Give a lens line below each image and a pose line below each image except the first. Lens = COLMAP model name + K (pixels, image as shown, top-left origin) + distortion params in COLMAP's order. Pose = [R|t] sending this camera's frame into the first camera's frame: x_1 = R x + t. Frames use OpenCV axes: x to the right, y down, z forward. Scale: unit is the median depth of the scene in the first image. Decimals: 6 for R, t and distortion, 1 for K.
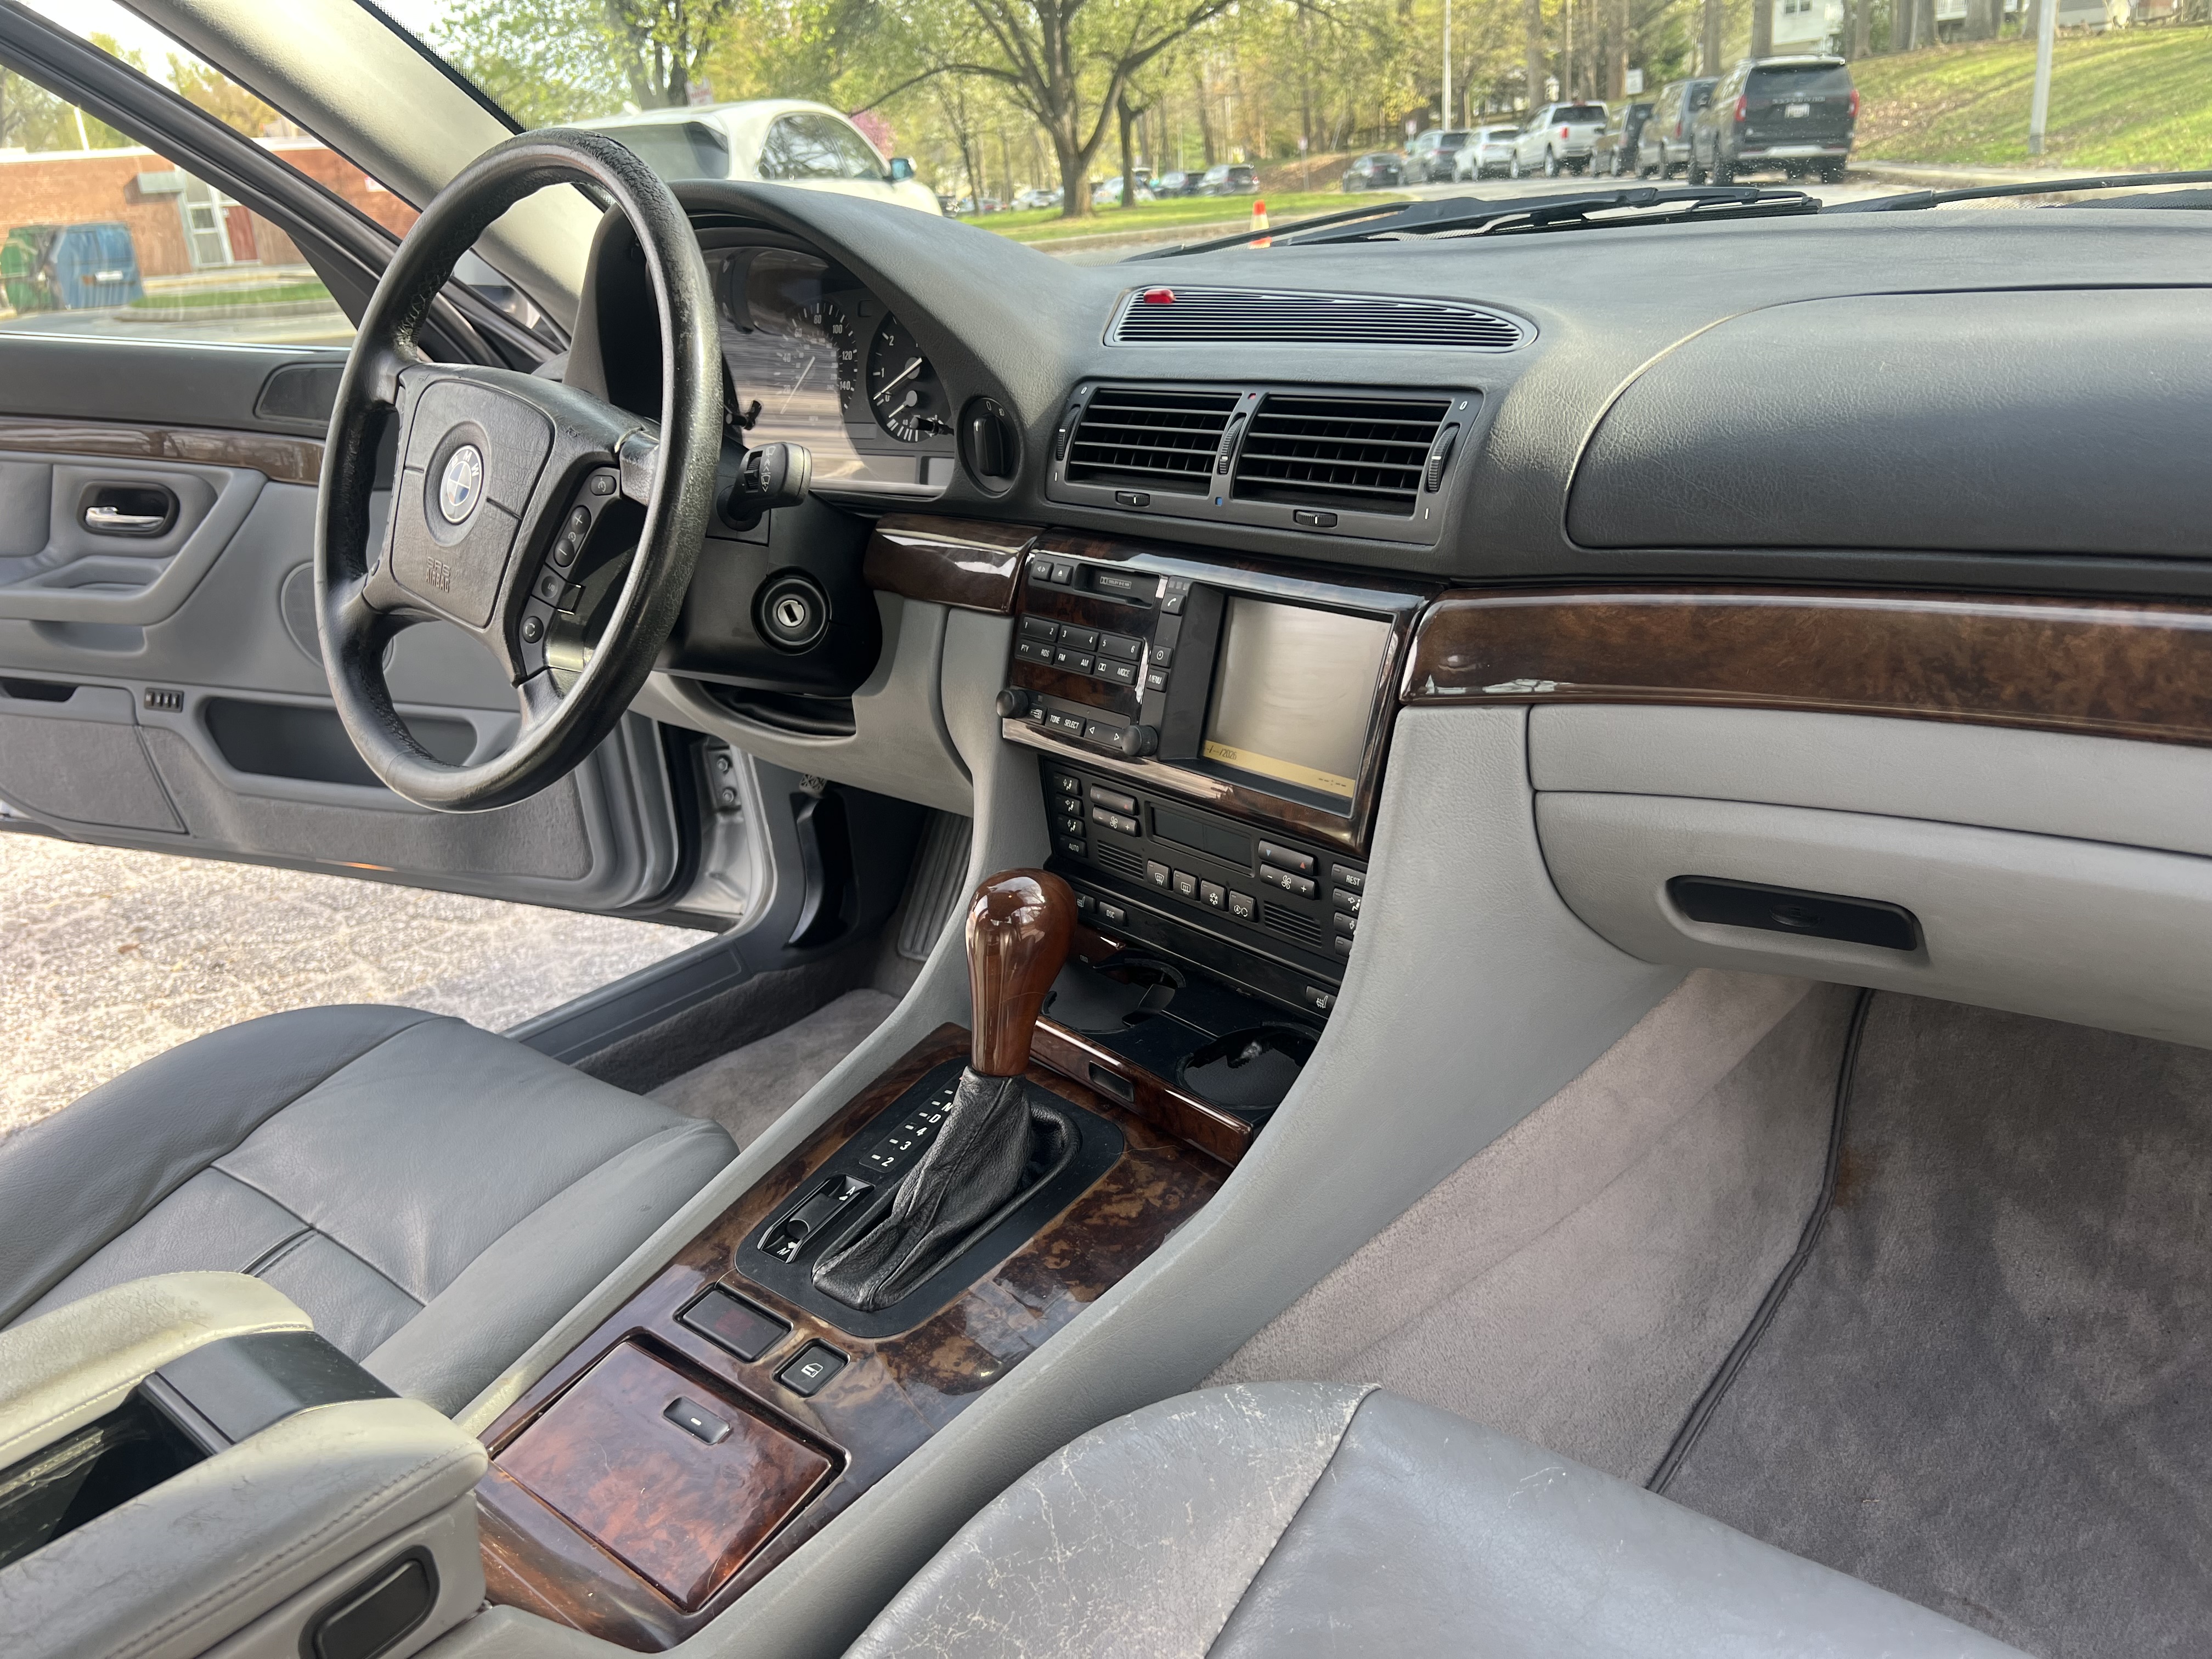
lens RADIAL K [[1762.2, 0, 1106.0], [0, 1762.2, 829.5], [0, 0, 1]] dist [0.033552, -0.077653]
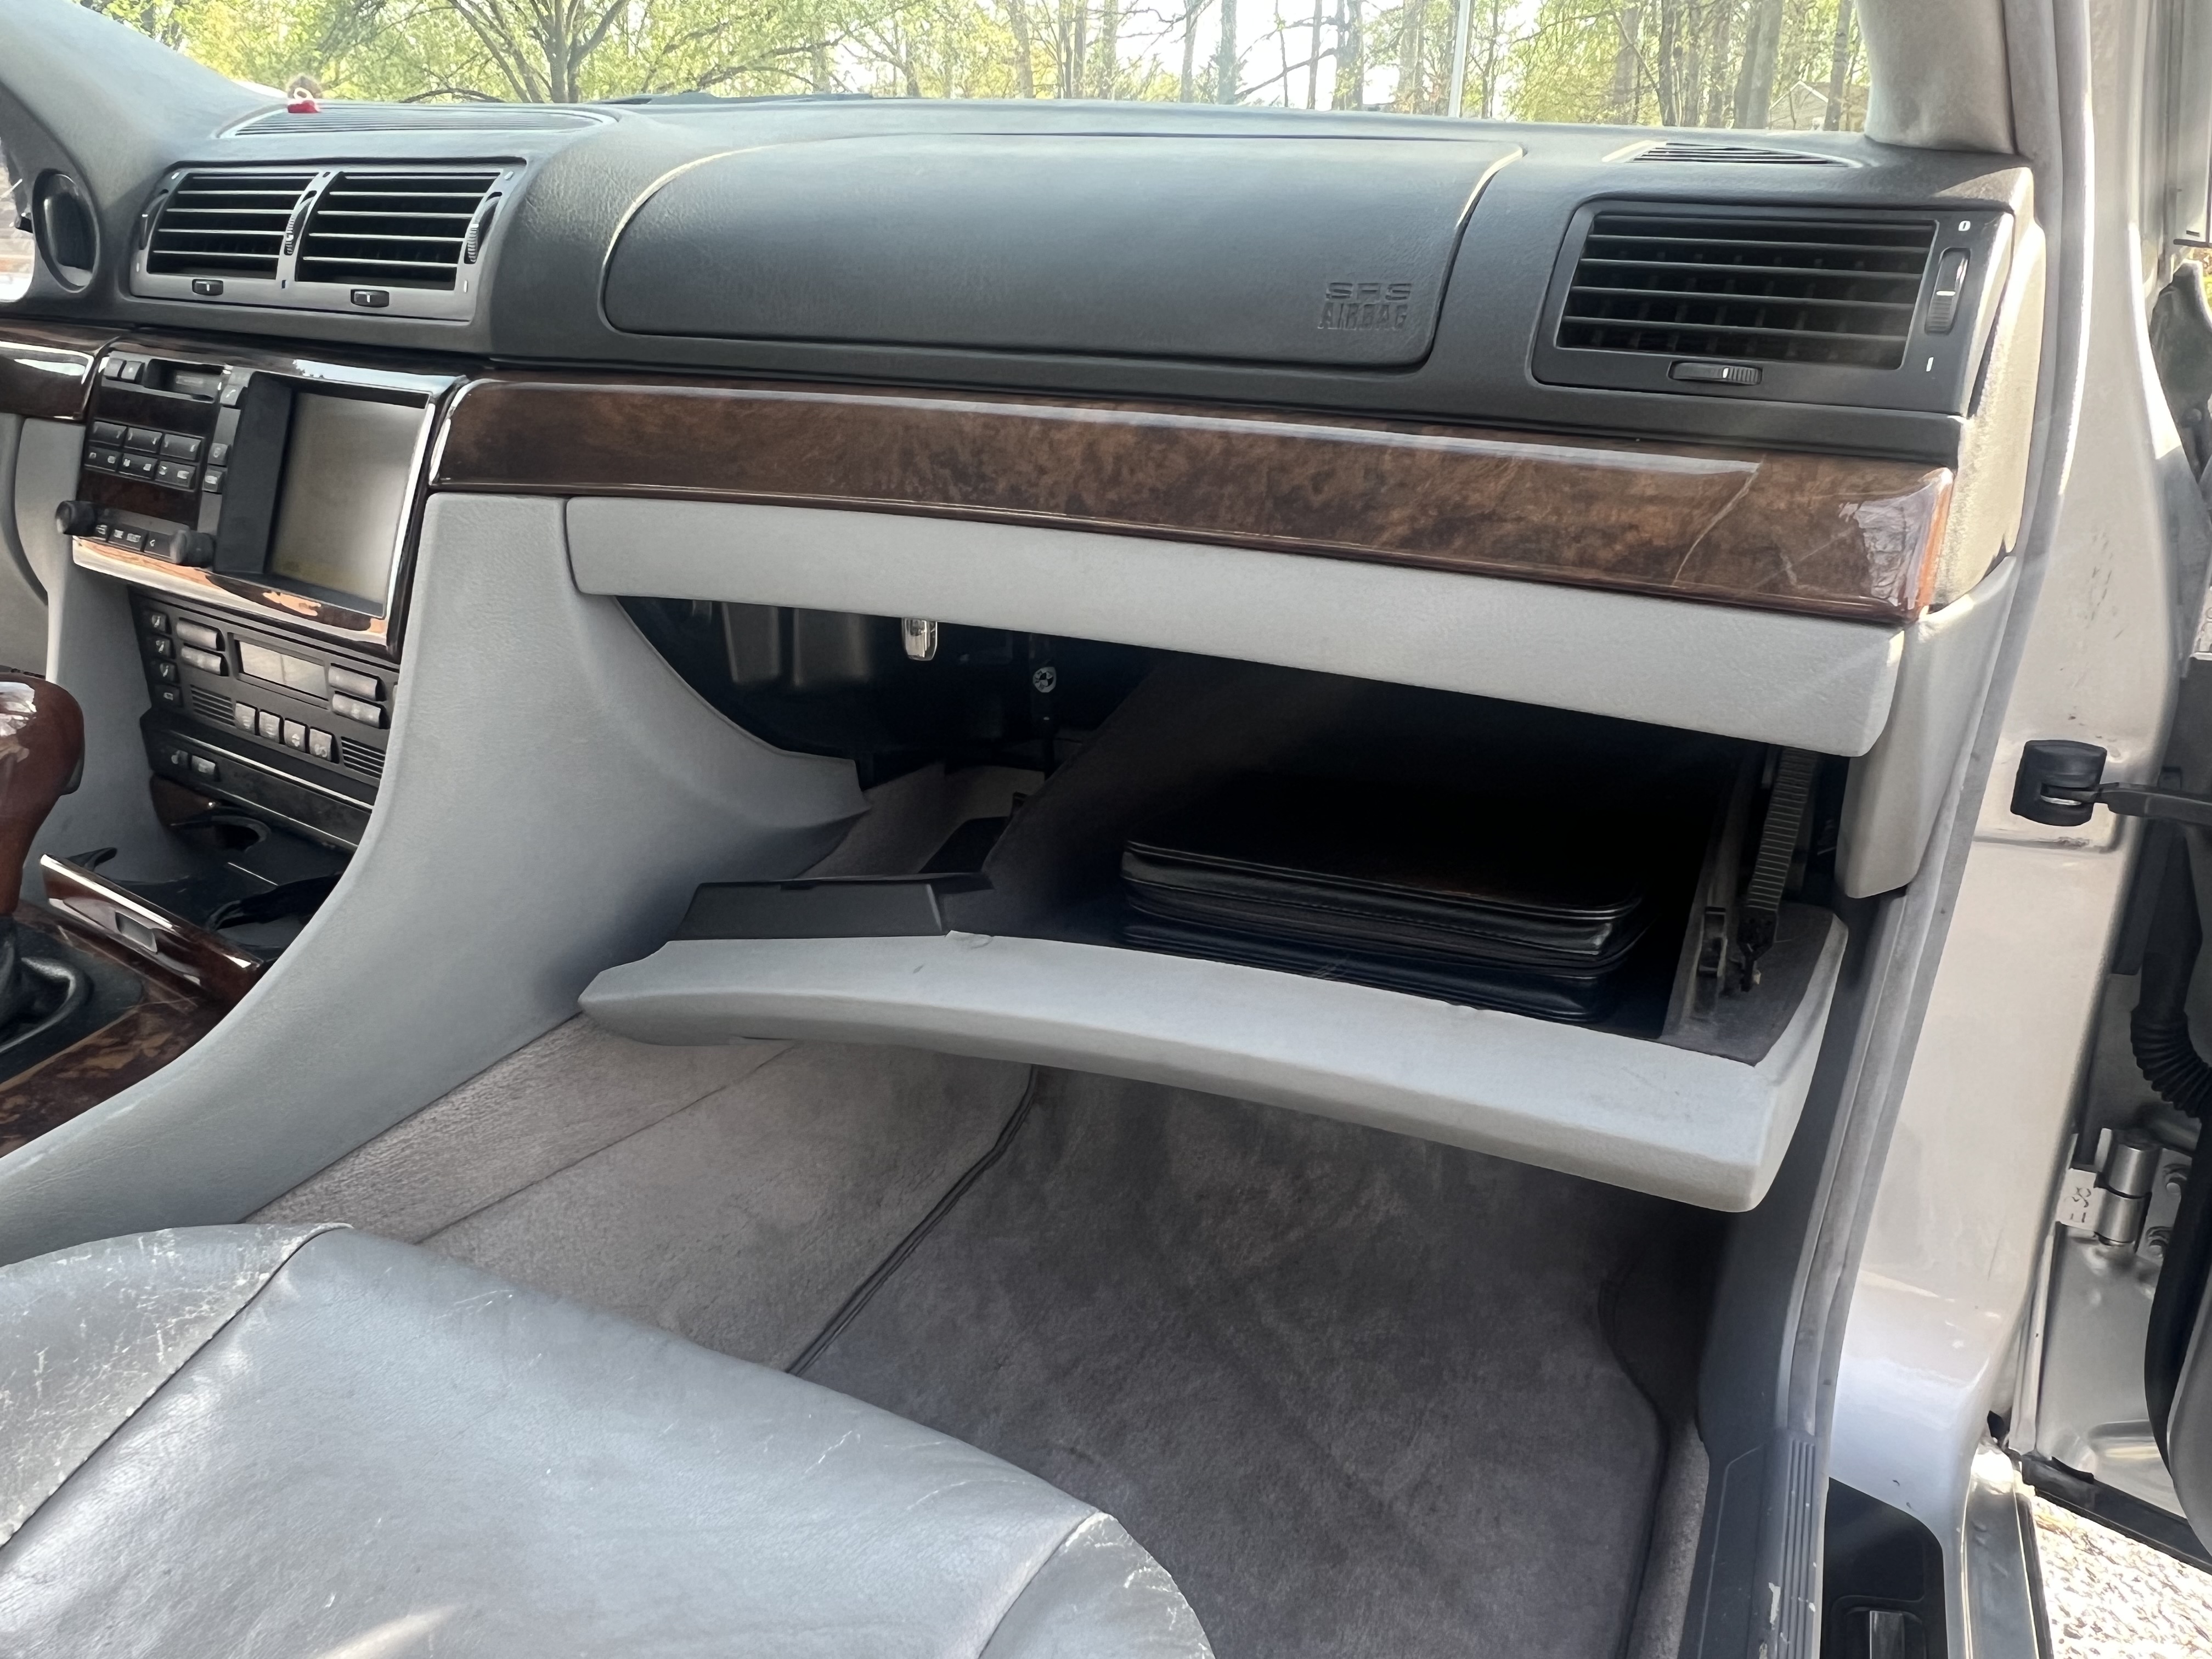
lens RADIAL K [[1686.6, 0, 1106.0], [0, 1686.6, 829.5], [0, 0, 1]] dist [-0.015336, 0.000466]
pose [[0.952115, 0.027195, 0.304529, 0.198680], [-0.021883, 0.999543, -0.020843, 0.095639], [-0.304957, 0.013181, 0.952275, 0.052801]]
